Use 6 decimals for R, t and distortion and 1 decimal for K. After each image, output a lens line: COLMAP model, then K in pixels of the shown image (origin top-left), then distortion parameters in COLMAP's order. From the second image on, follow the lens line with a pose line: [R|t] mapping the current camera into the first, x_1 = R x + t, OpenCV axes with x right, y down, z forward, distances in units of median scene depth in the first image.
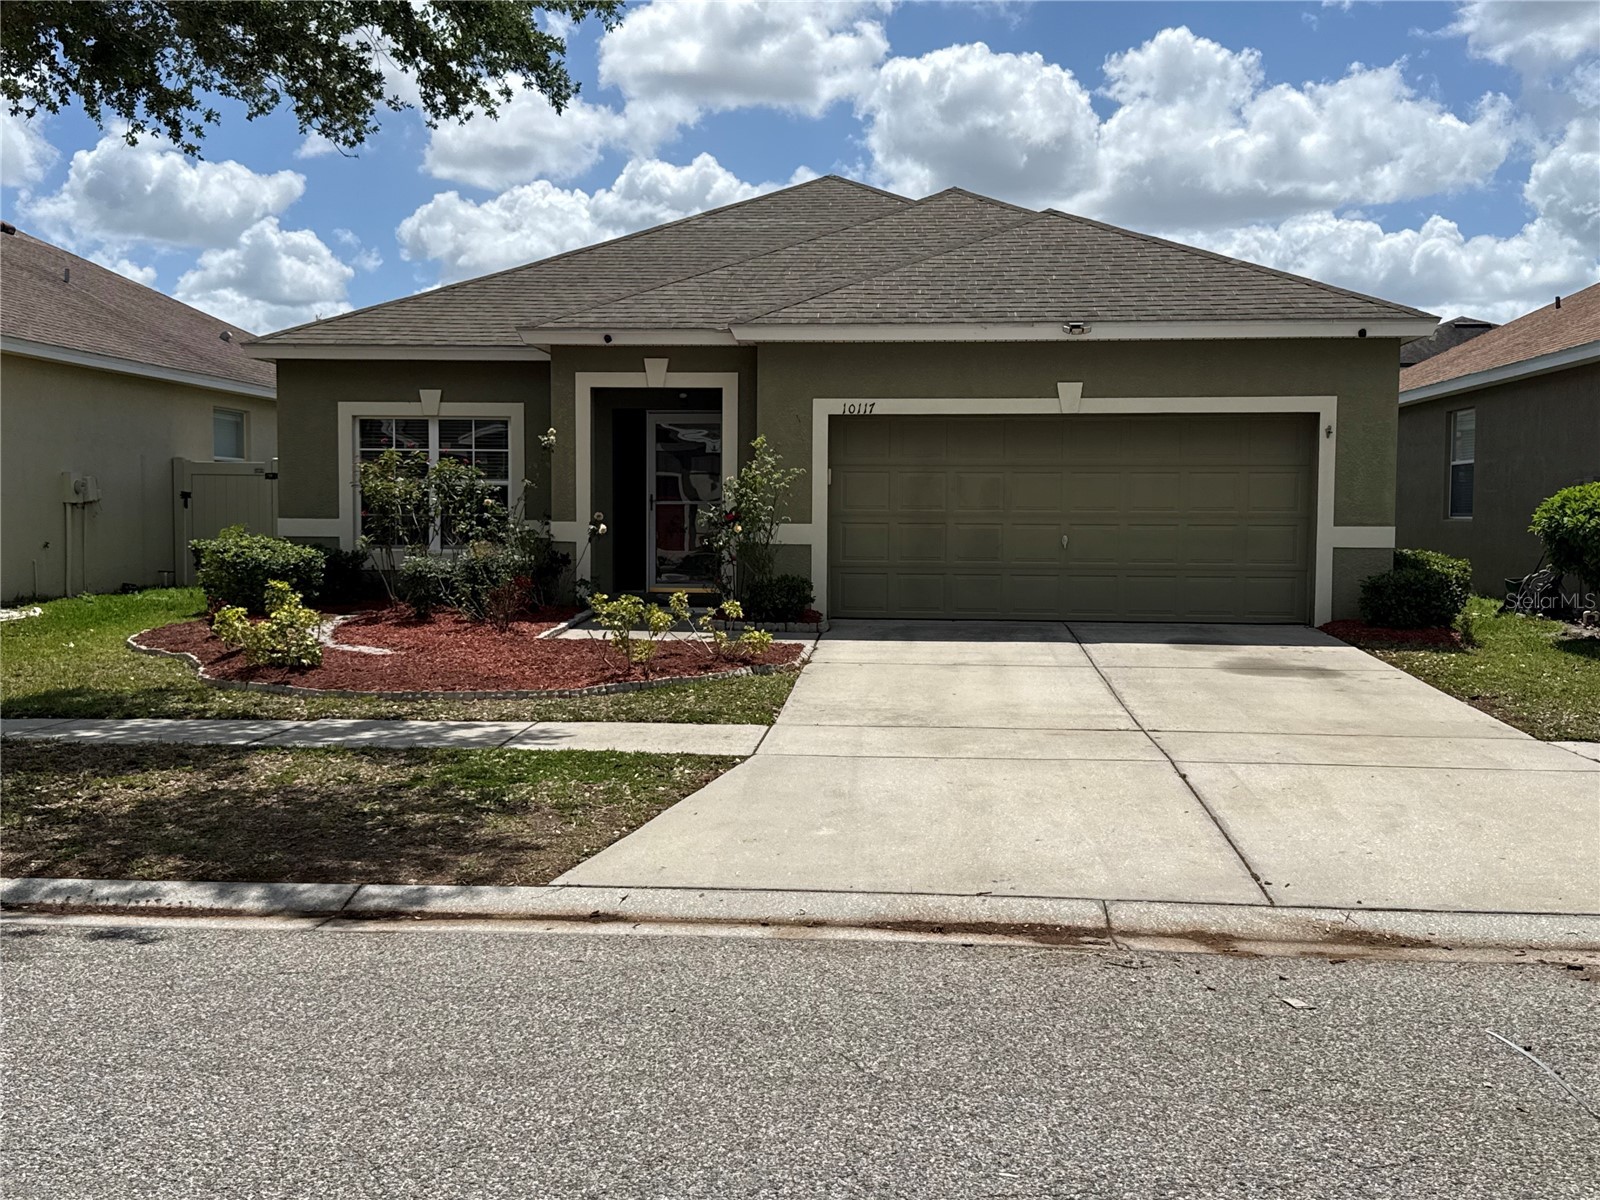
lens RADIAL K [[1795.0, 0, 799.8], [0, 1795.0, 601.4], [0, 0, 1]] dist [0.165534, 0.000000]
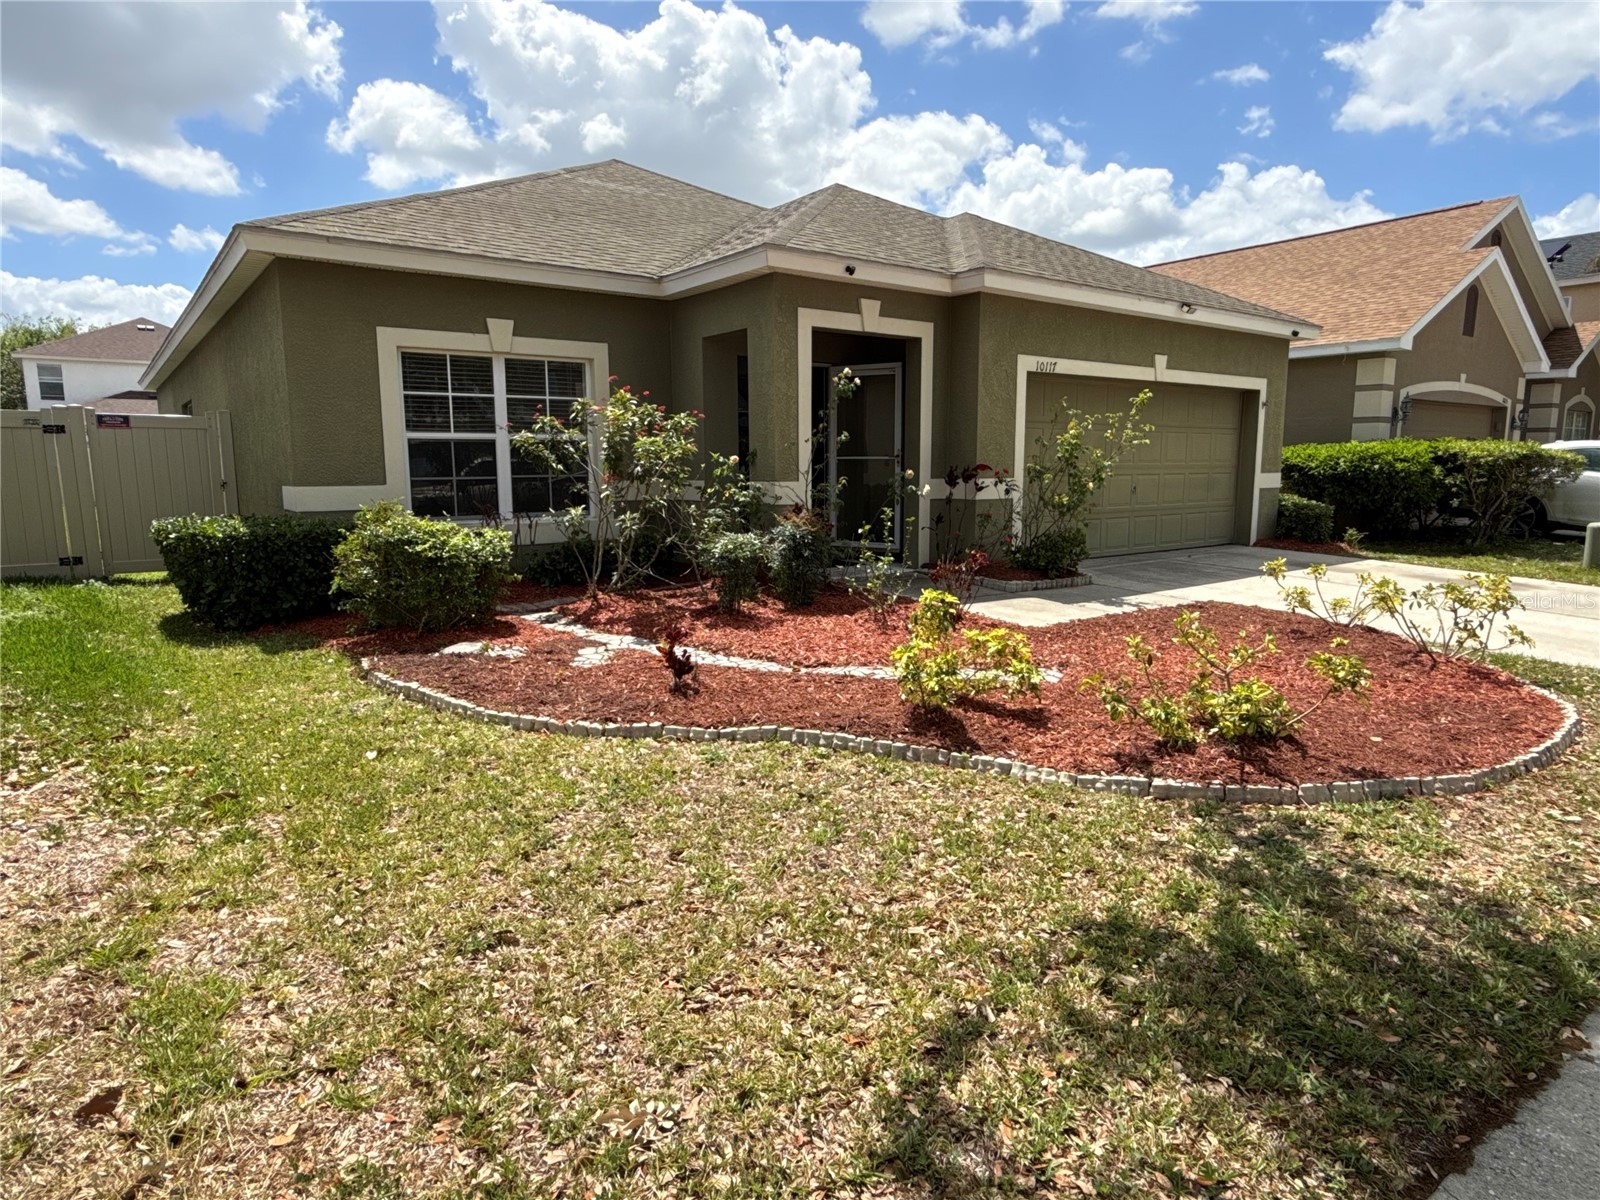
lens RADIAL K [[926.7, 0, 800.7], [0, 926.7, 600.5], [0, 0, 1]] dist [-0.008724, -0.000846]
pose [[0.733389, -0.111696, 0.670570, -0.445118], [0.042139, 0.991982, 0.119147, -0.040913], [-0.678502, -0.059124, 0.732215, 0.676850]]
